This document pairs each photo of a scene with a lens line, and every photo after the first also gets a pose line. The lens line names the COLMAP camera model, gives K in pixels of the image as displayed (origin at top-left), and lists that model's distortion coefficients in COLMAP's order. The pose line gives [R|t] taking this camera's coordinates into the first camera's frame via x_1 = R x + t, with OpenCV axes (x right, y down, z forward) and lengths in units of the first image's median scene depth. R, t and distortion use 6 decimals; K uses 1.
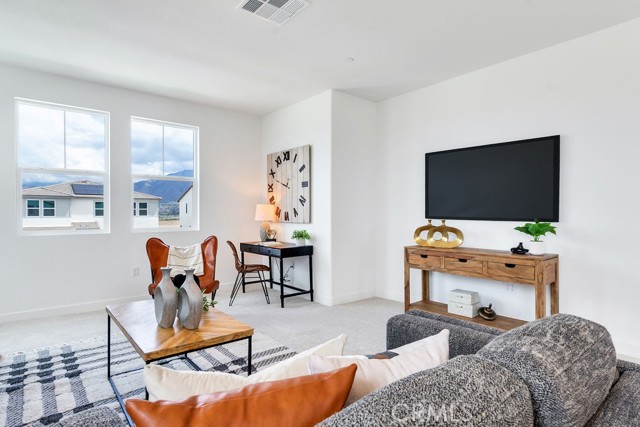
lens RADIAL K [[357.4, 0, 319.0], [0, 357.4, 213.8], [0, 0, 1]] dist [-0.002332, -0.000195]
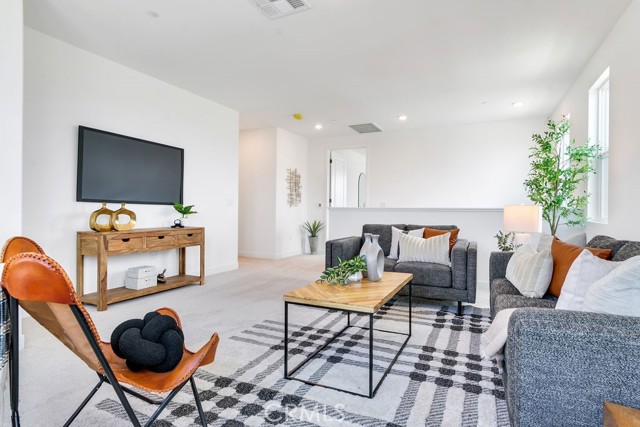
lens RADIAL K [[343.0, 0, 320.0], [0, 343.0, 211.9], [0, 0, 1]] dist [-0.005676, -0.001186]
pose [[-0.428532, -0.012298, 0.903443, -0.811308], [-0.010690, 0.999906, 0.008540, 0.028879], [-0.903463, -0.005998, -0.428623, 0.962967]]
